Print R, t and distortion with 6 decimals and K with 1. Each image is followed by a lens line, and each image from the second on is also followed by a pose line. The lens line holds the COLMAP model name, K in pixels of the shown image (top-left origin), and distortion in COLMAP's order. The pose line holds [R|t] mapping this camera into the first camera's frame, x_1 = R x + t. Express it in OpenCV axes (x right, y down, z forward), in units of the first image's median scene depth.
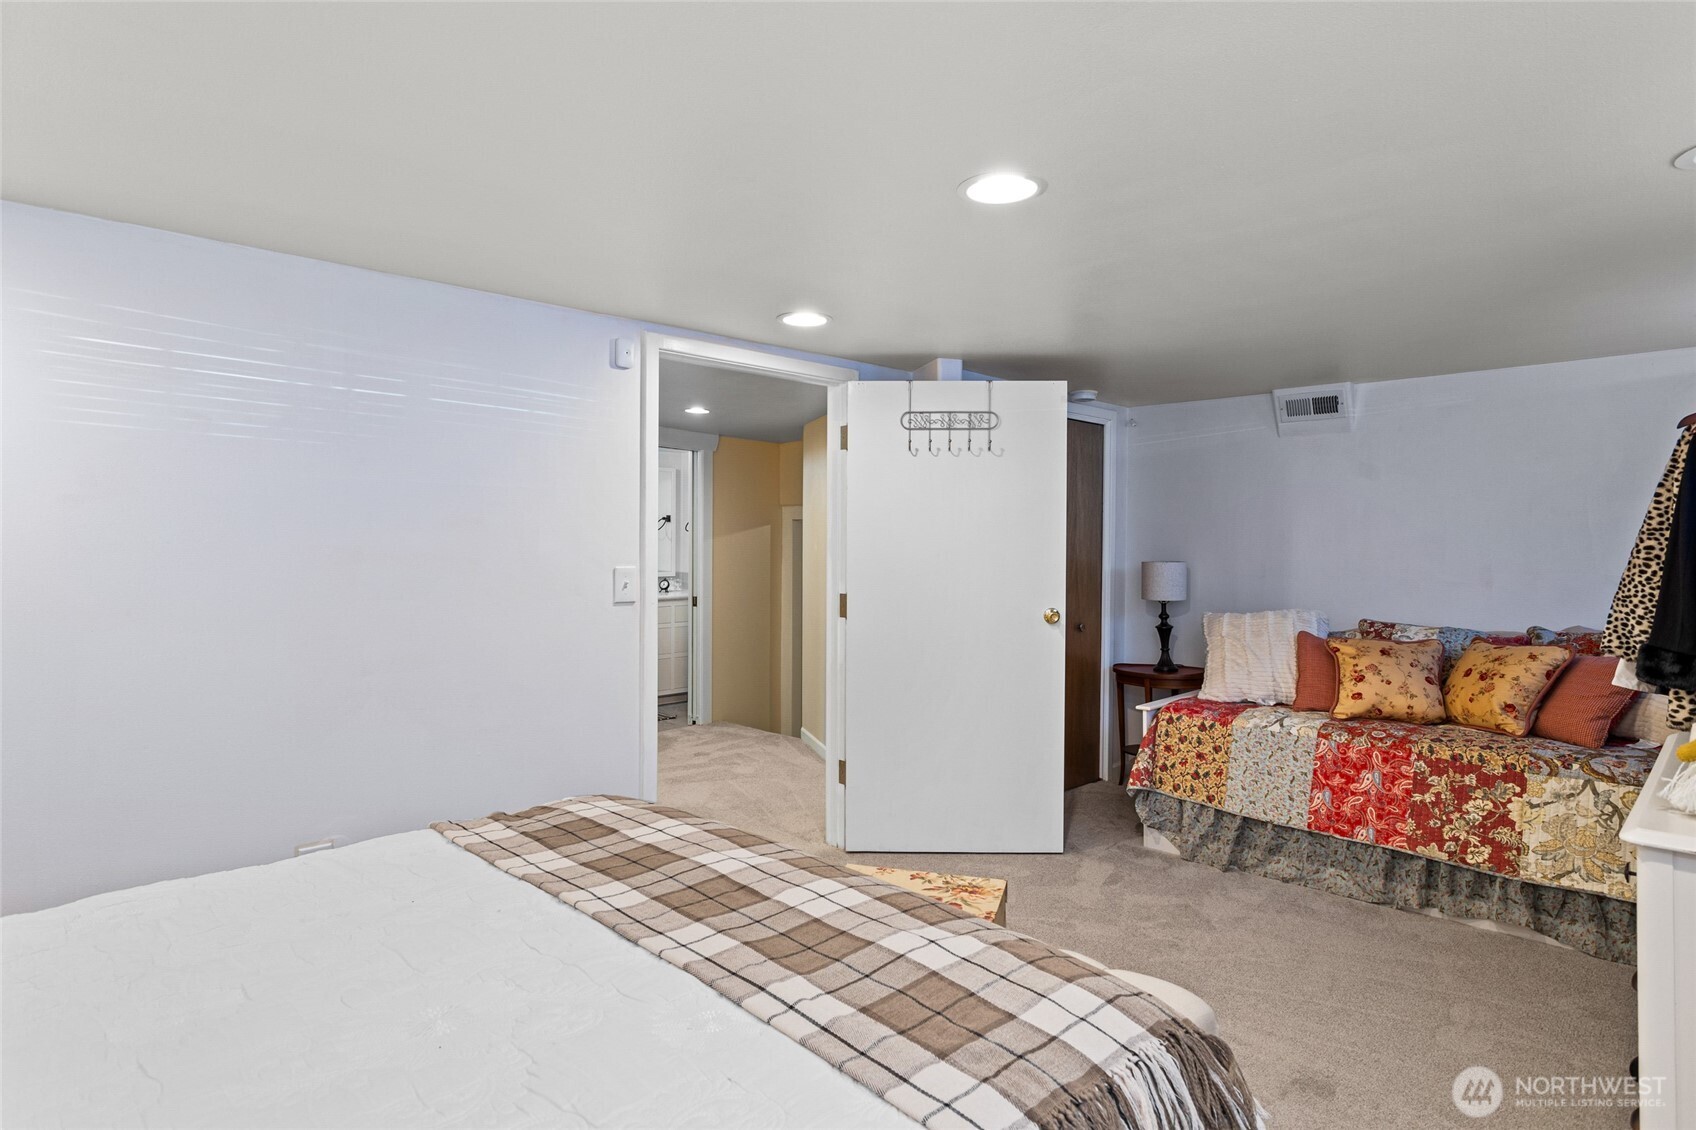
lens RADIAL K [[889.4, 0, 848.9], [0, 889.4, 540.9], [0, 0, 1]] dist [-0.002515, 0.000280]
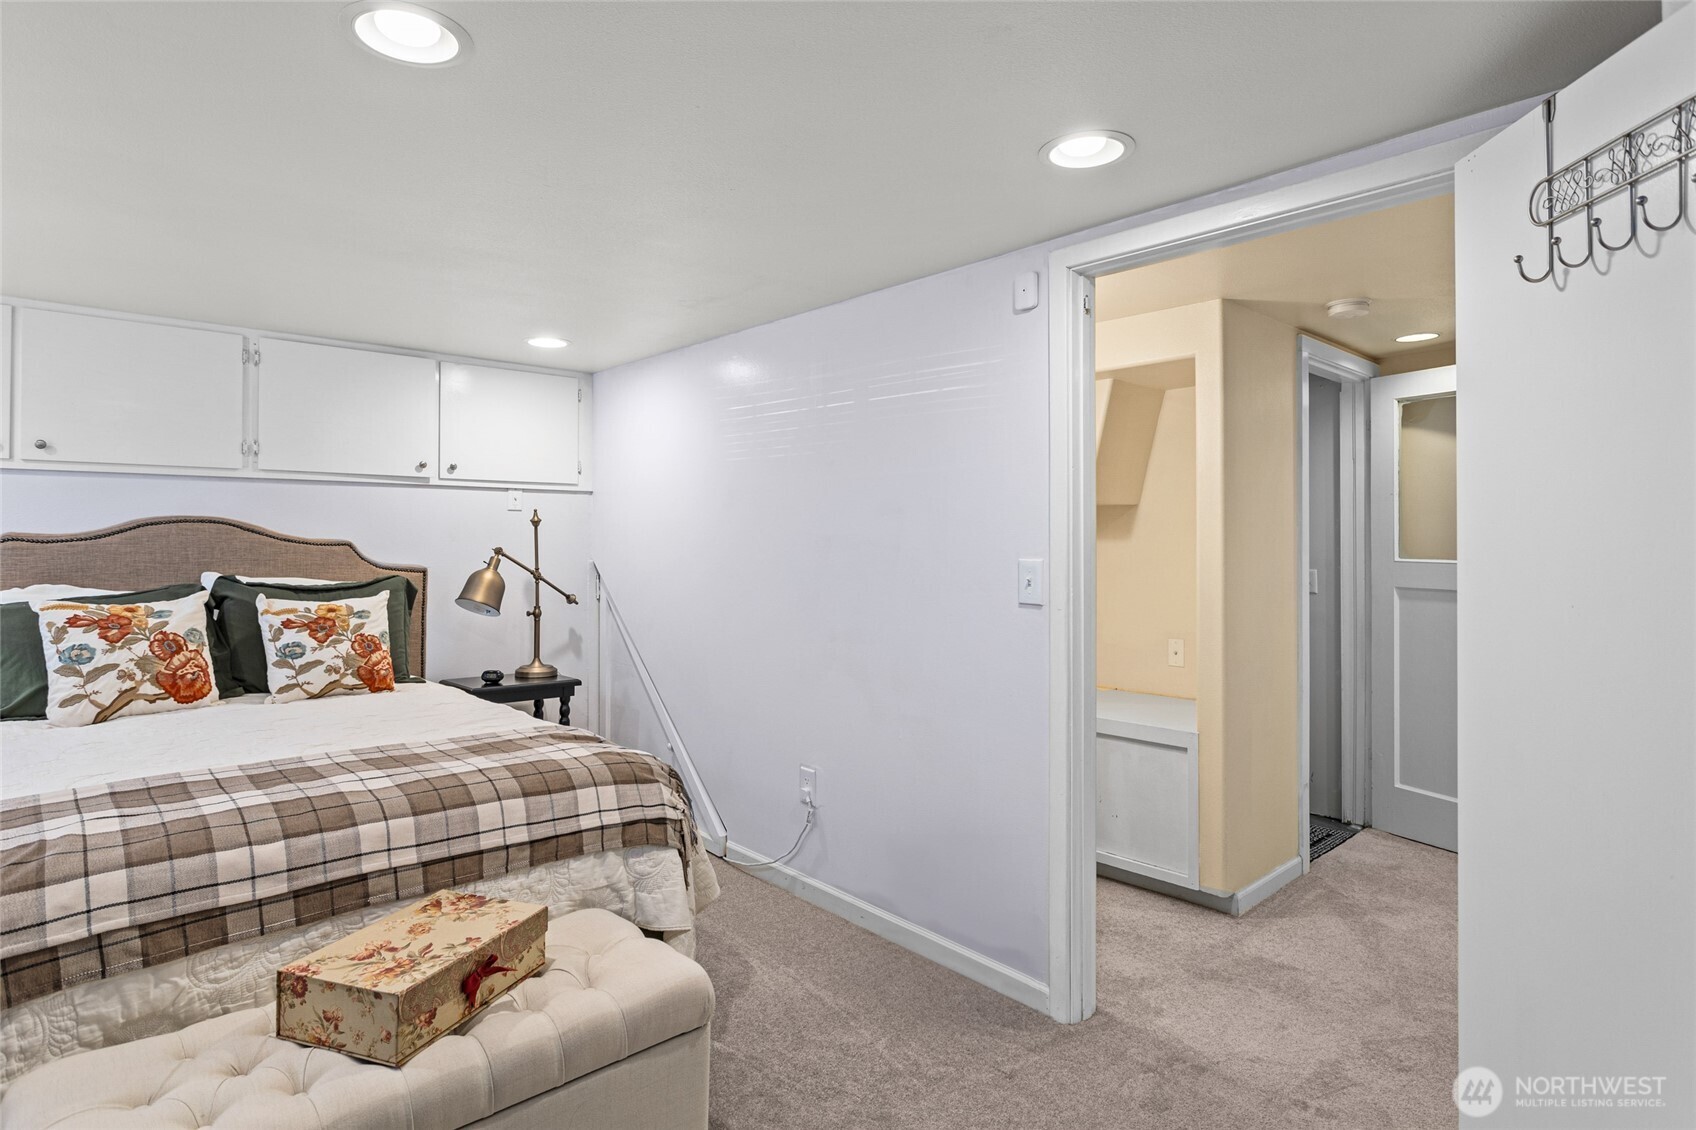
lens RADIAL K [[909.1, 0, 843.1], [0, 909.1, 540.4], [0, 0, 1]] dist [-0.012522, 0.009750]
pose [[-0.030253, -0.003786, -0.999535, 0.878261], [0.002384, 0.999990, -0.003860, 0.024350], [0.999539, -0.002499, -0.030244, 1.360759]]
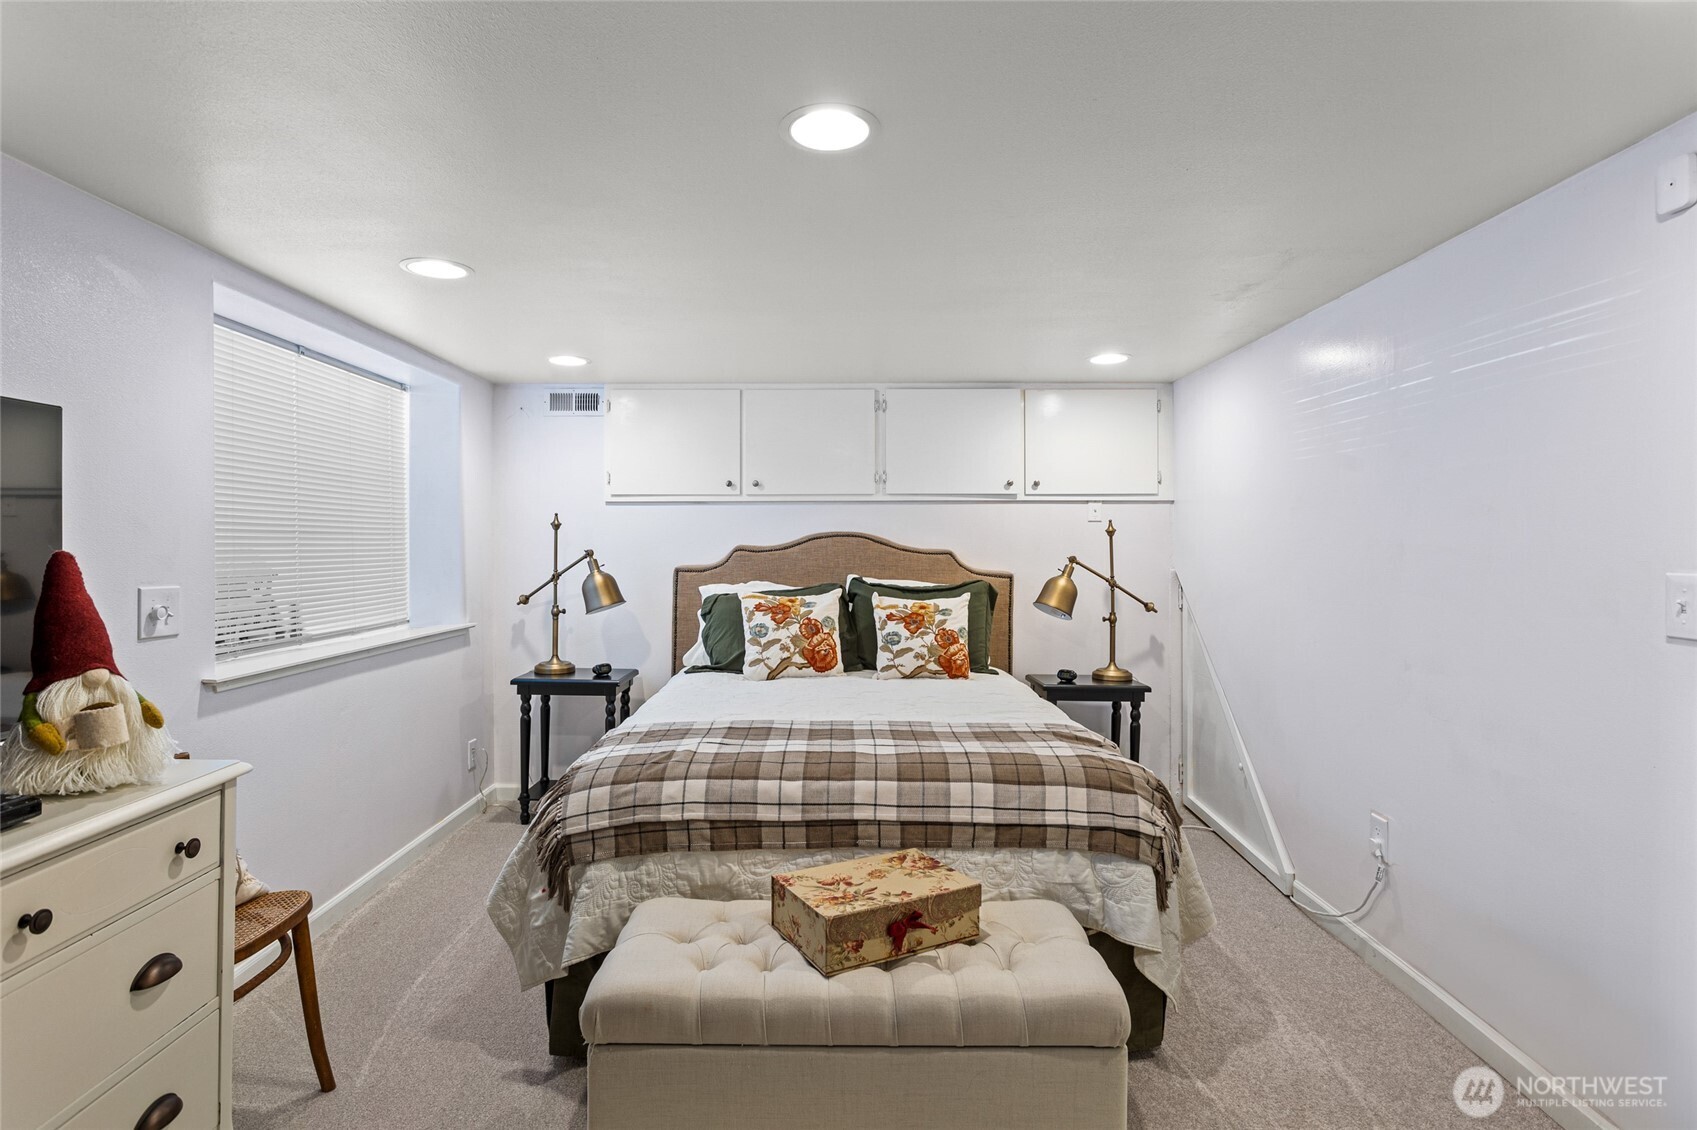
lens RADIAL K [[870.1, 0, 840.5], [0, 870.1, 563.0], [0, 0, 1]] dist [-0.004171, 0.001220]
pose [[-0.696835, 0.007366, -0.717193, 0.766165], [0.001632, 0.999961, 0.008684, 0.027459], [0.717229, 0.004881, -0.696820, 1.581817]]
